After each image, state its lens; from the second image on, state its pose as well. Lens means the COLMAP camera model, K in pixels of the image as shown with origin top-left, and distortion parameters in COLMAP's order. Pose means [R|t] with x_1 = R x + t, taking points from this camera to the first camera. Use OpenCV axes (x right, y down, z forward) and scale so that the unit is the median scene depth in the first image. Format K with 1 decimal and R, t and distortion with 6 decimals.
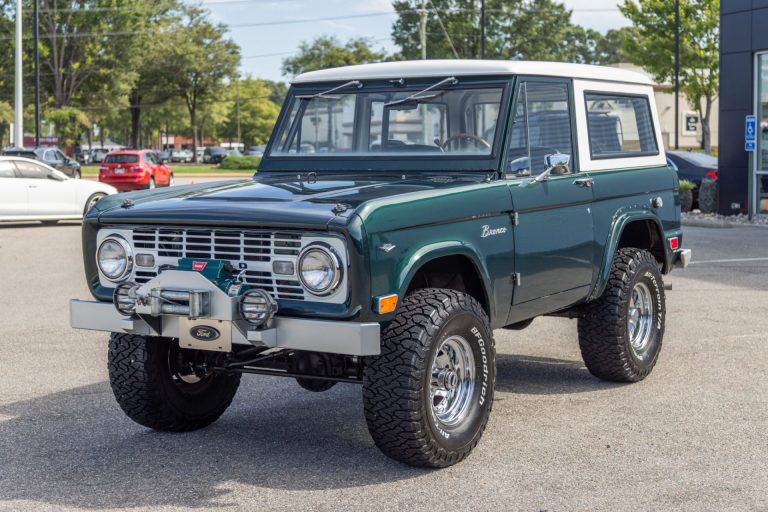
lens RADIAL K [[1338.6, 0, 373.9], [0, 1338.6, 238.3], [0, 0, 1]] dist [0.005781, 0.000000]
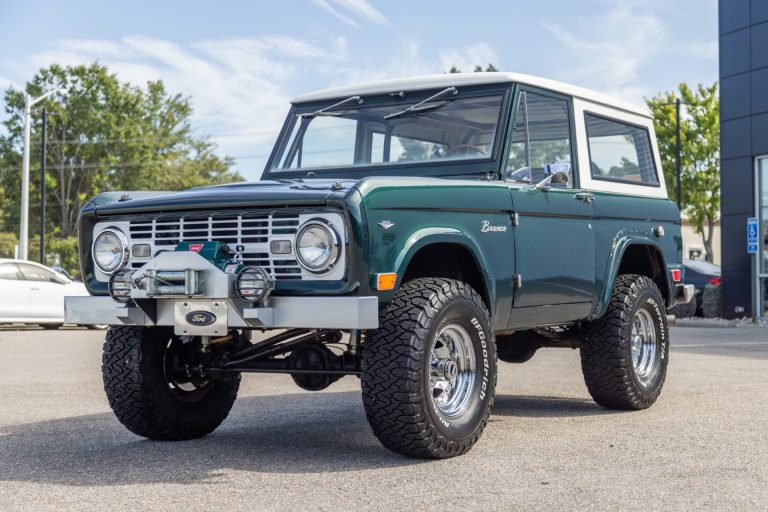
lens RADIAL K [[1338.6, 0, 390.5], [0, 1338.6, 255.2], [0, 0, 1]] dist [0.005781, 0.000000]
pose [[0.999959, 0.003485, 0.008383, 0.004642], [-0.002693, 0.995687, -0.092735, 0.110059], [-0.008670, 0.092709, 0.995656, 0.013835]]
